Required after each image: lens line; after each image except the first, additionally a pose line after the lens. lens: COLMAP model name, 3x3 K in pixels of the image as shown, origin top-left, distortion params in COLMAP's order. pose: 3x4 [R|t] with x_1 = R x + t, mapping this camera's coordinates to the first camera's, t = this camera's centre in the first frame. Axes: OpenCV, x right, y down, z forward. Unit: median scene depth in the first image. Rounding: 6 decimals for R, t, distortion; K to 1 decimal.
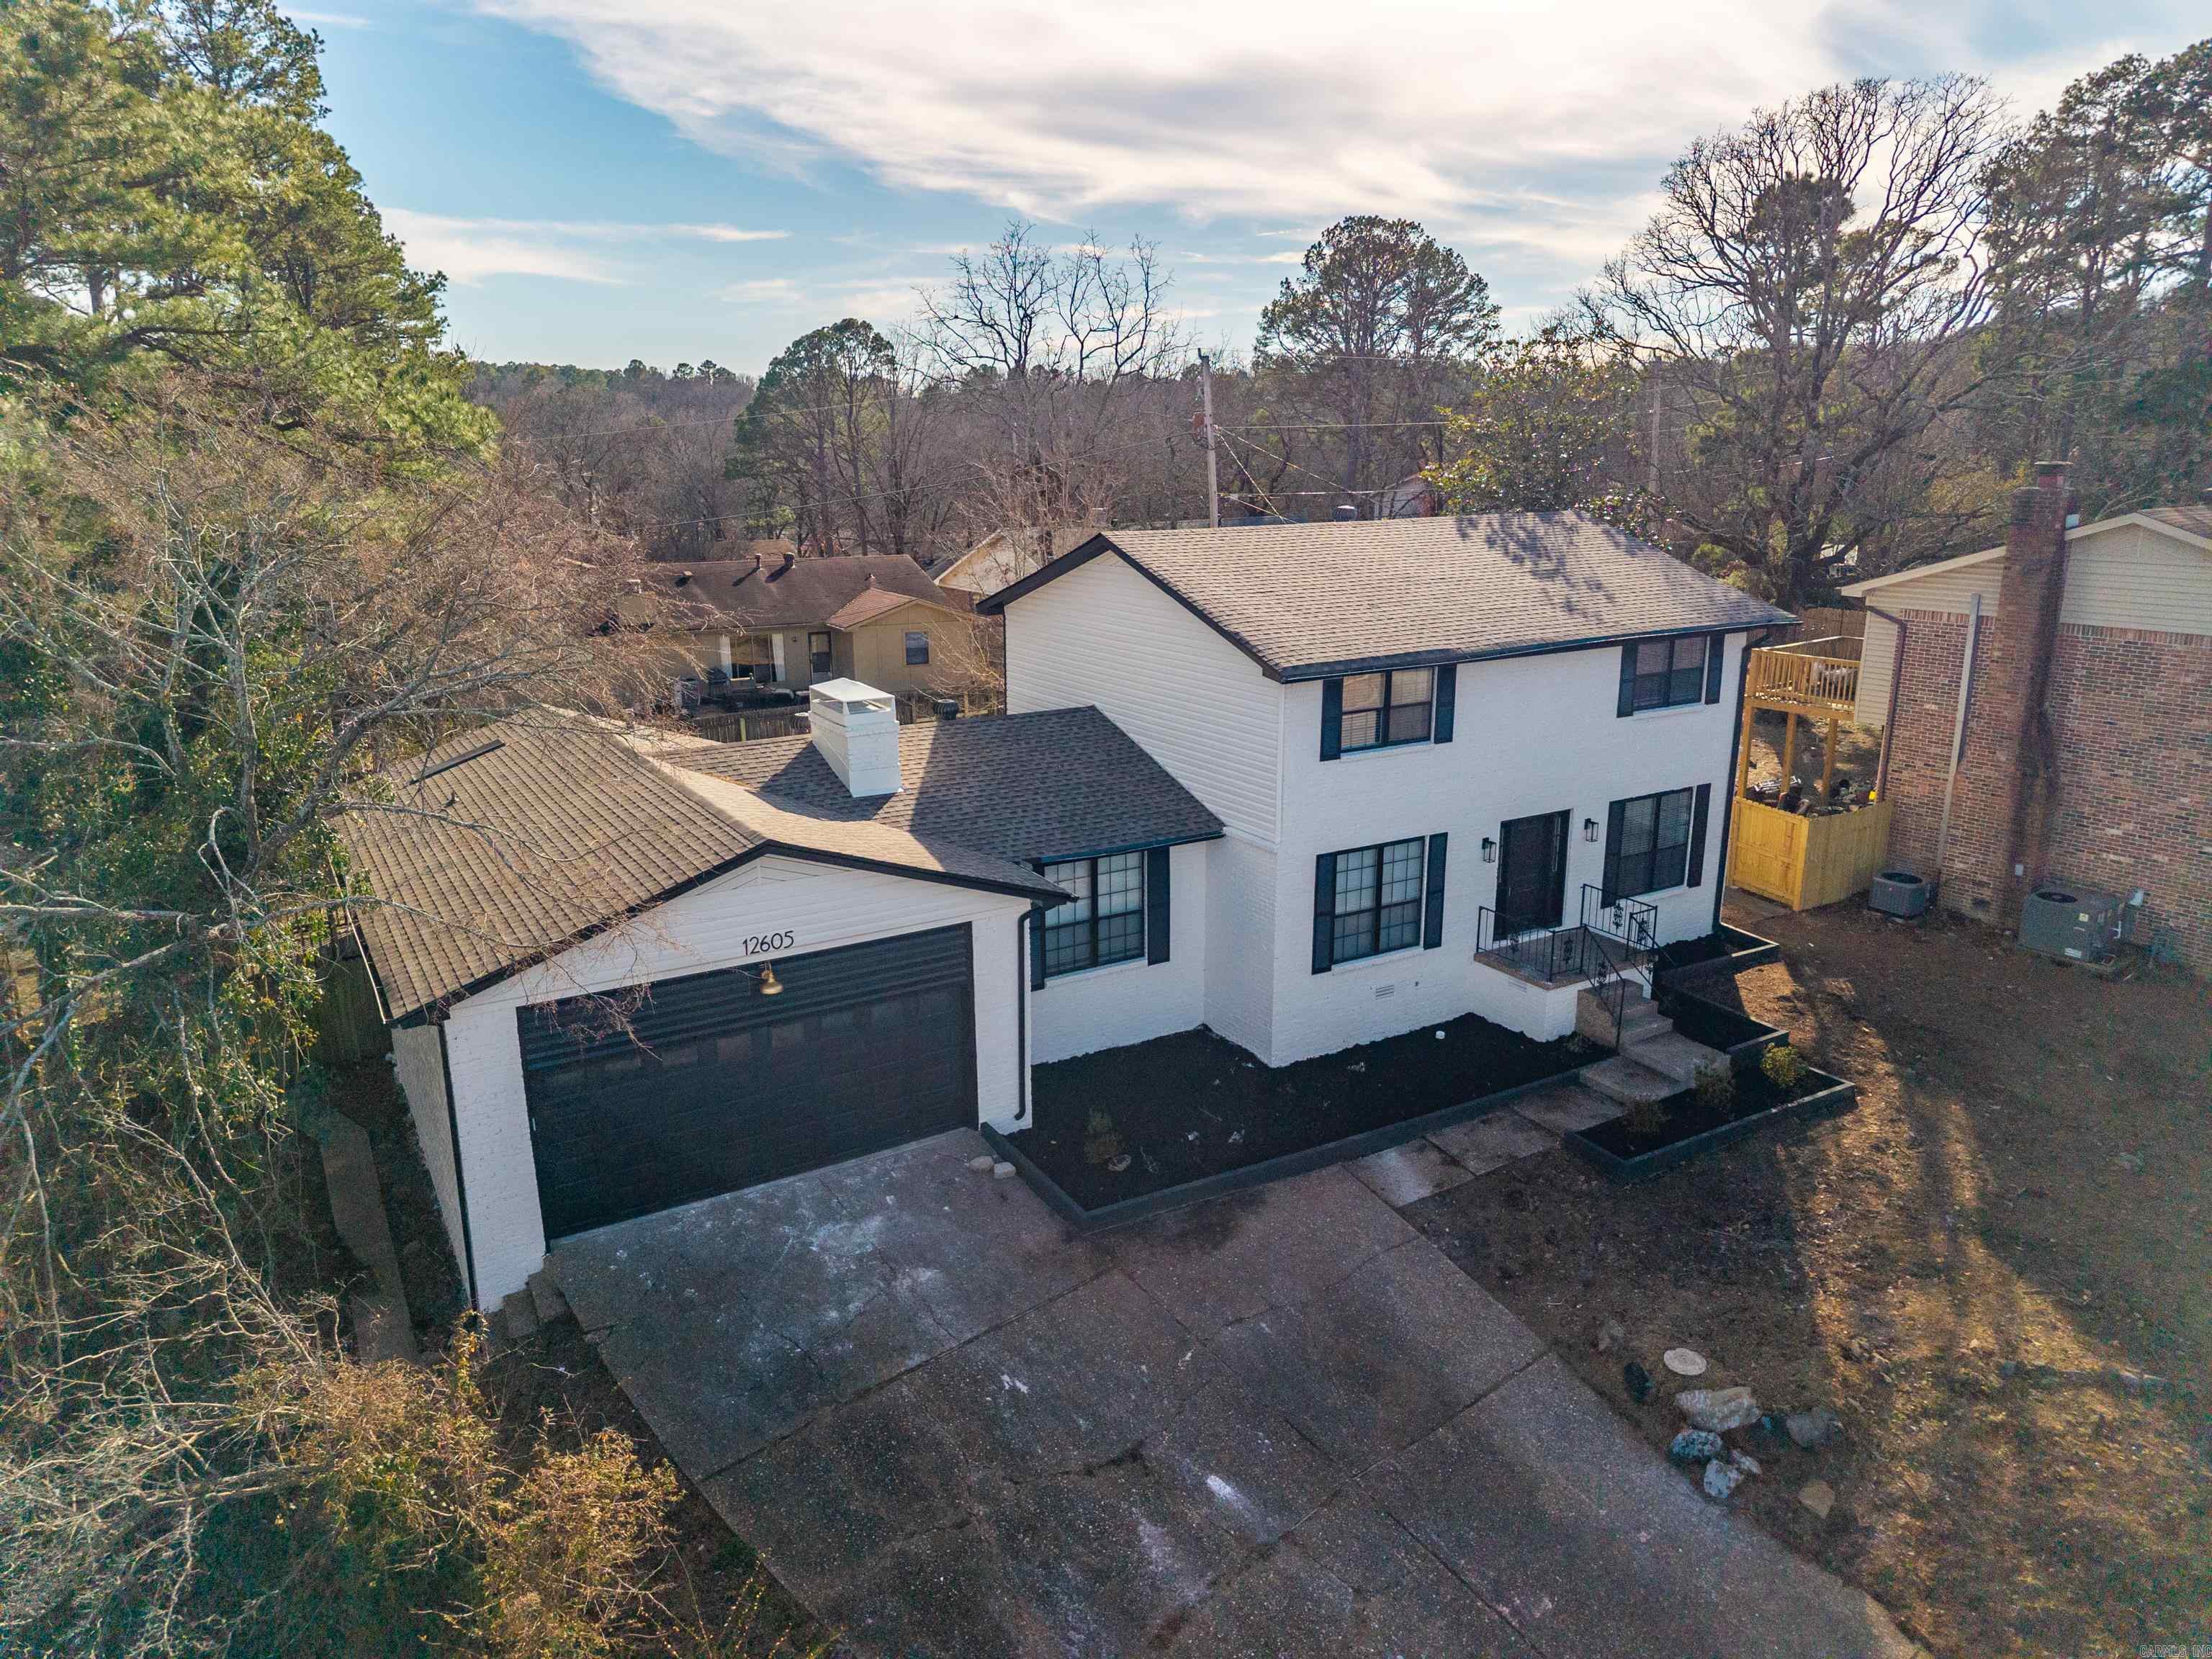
lens RADIAL K [[1486.4, 0, 1106.0], [0, 1486.4, 829.5], [0, 0, 1]] dist [-0.000785, 0.000257]
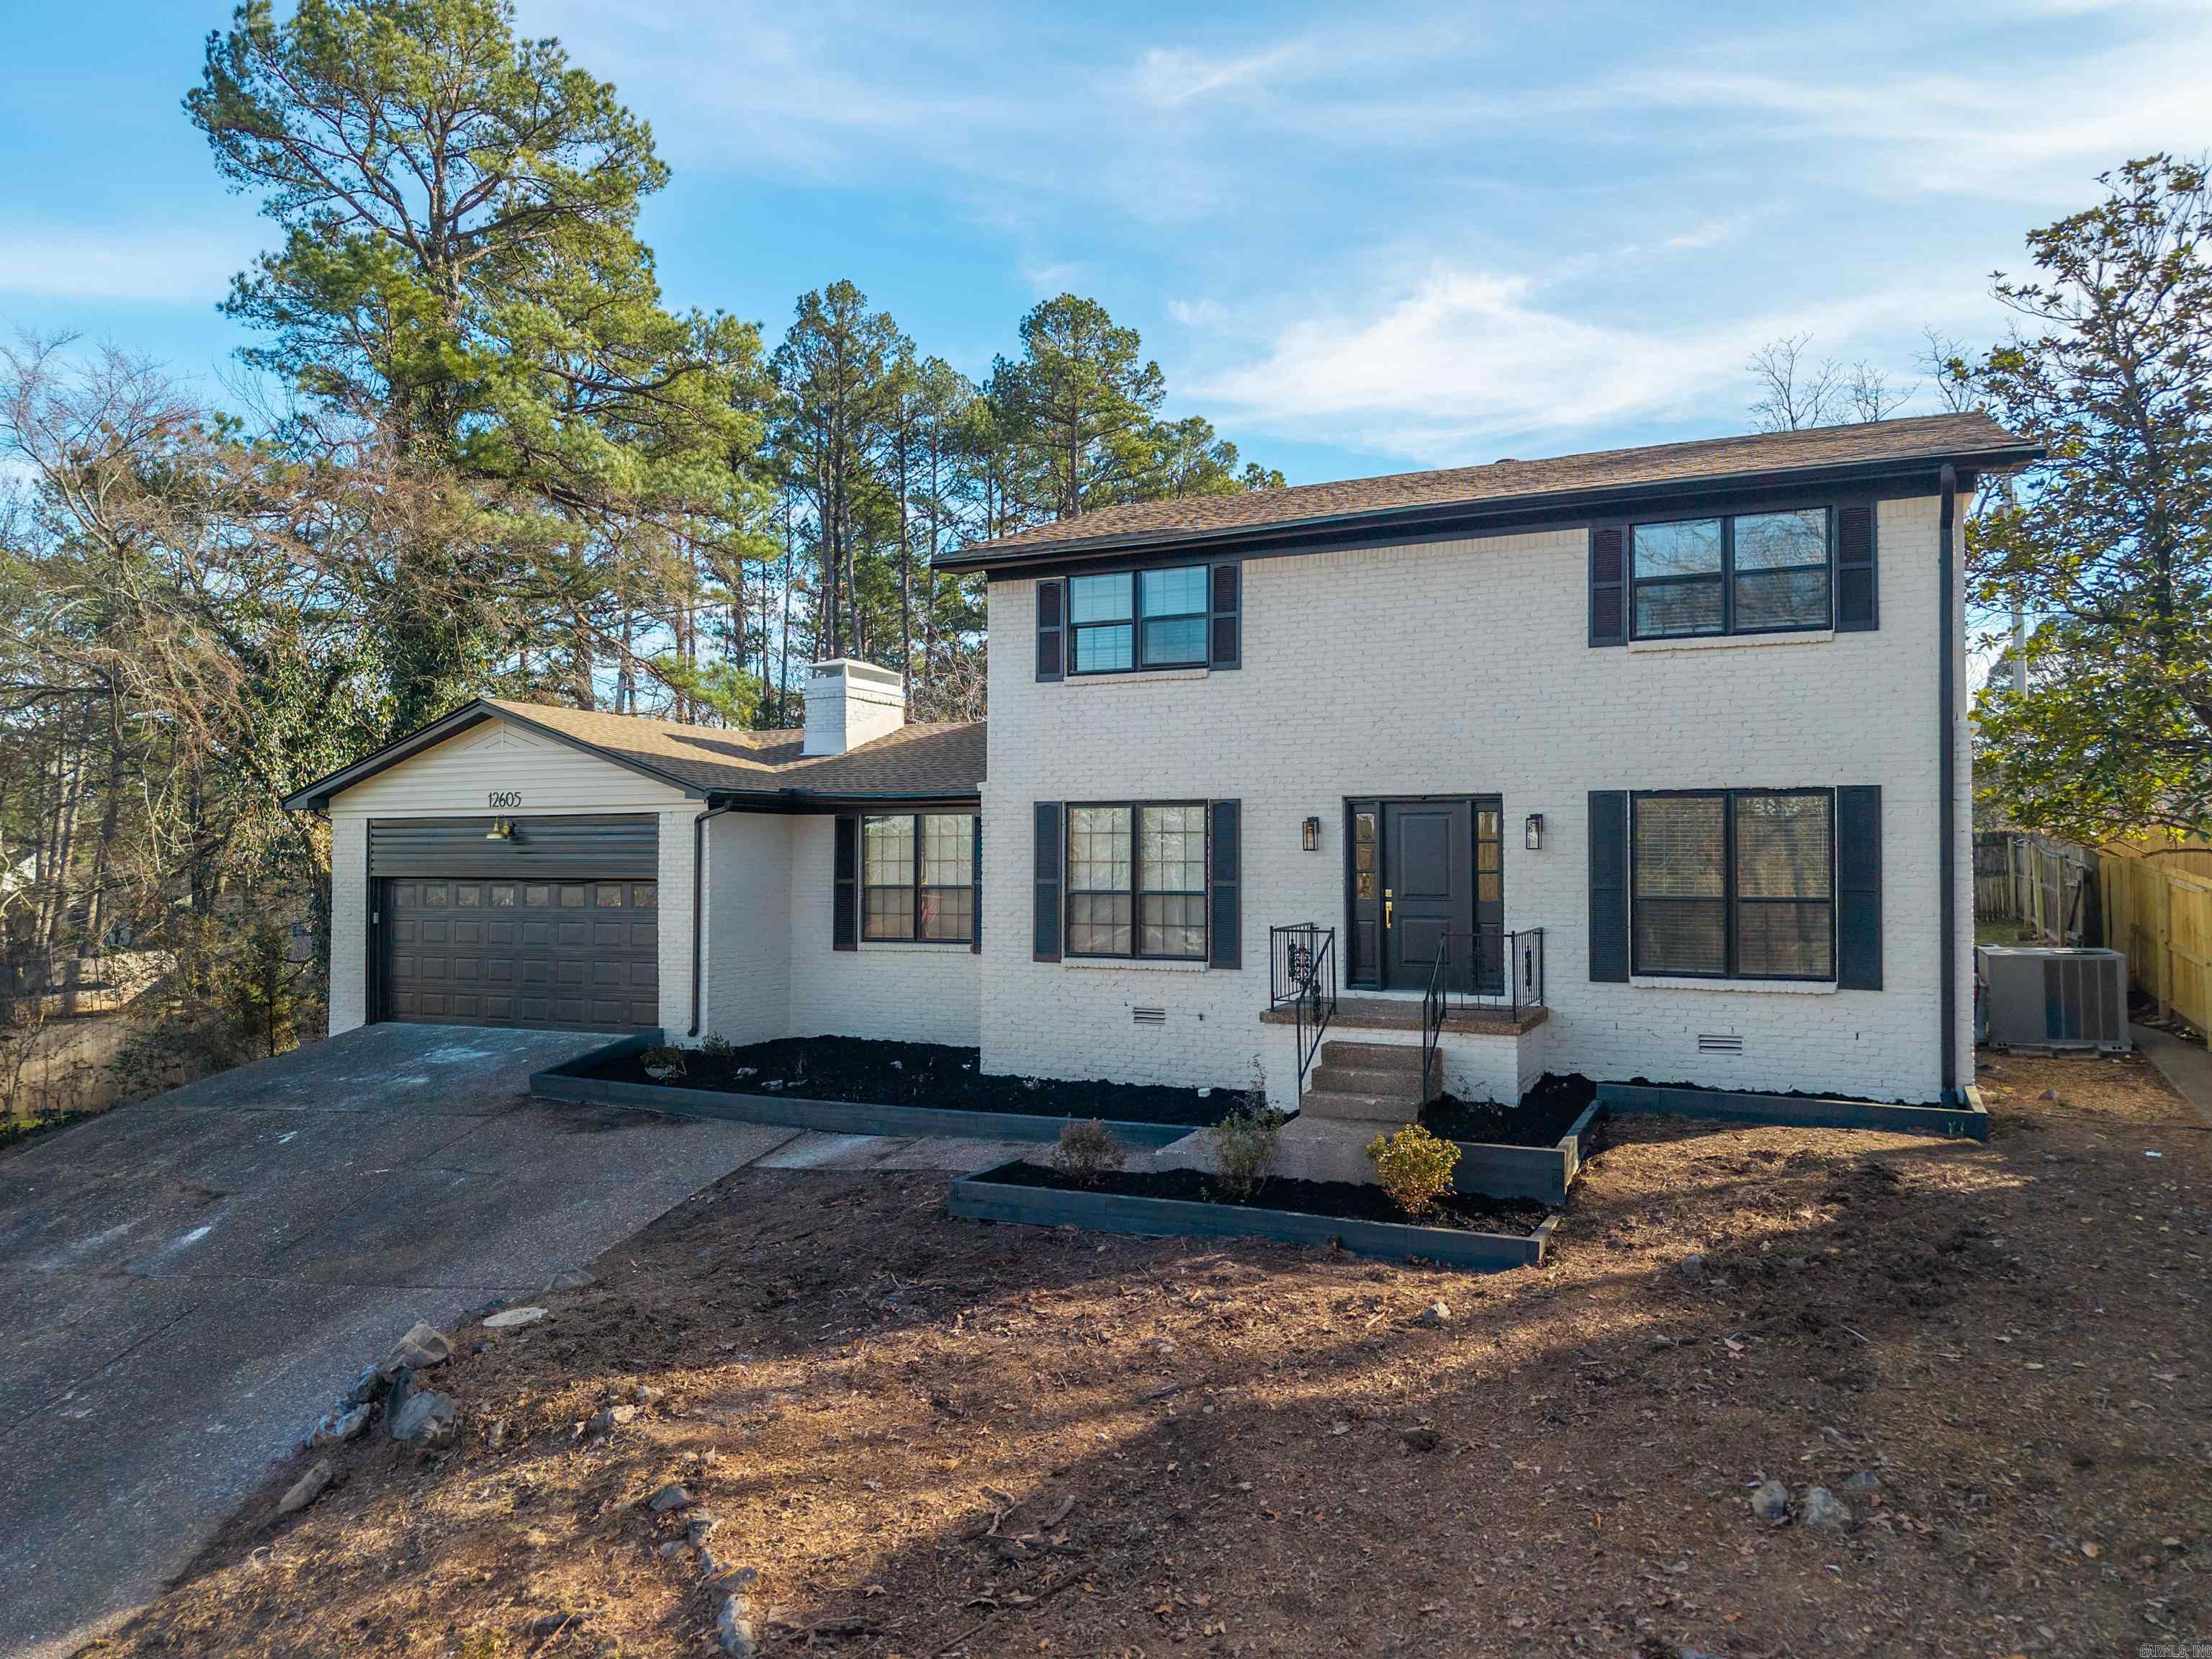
lens RADIAL K [[1512.5, 0, 1106.0], [0, 1512.5, 829.5], [0, 0, 1]] dist [0.008118, -0.003834]
pose [[0.556691, -0.016831, -0.830549, 0.819050], [-0.216636, 0.962258, -0.164705, 0.153108], [0.801975, 0.271617, 0.532035, 0.594418]]
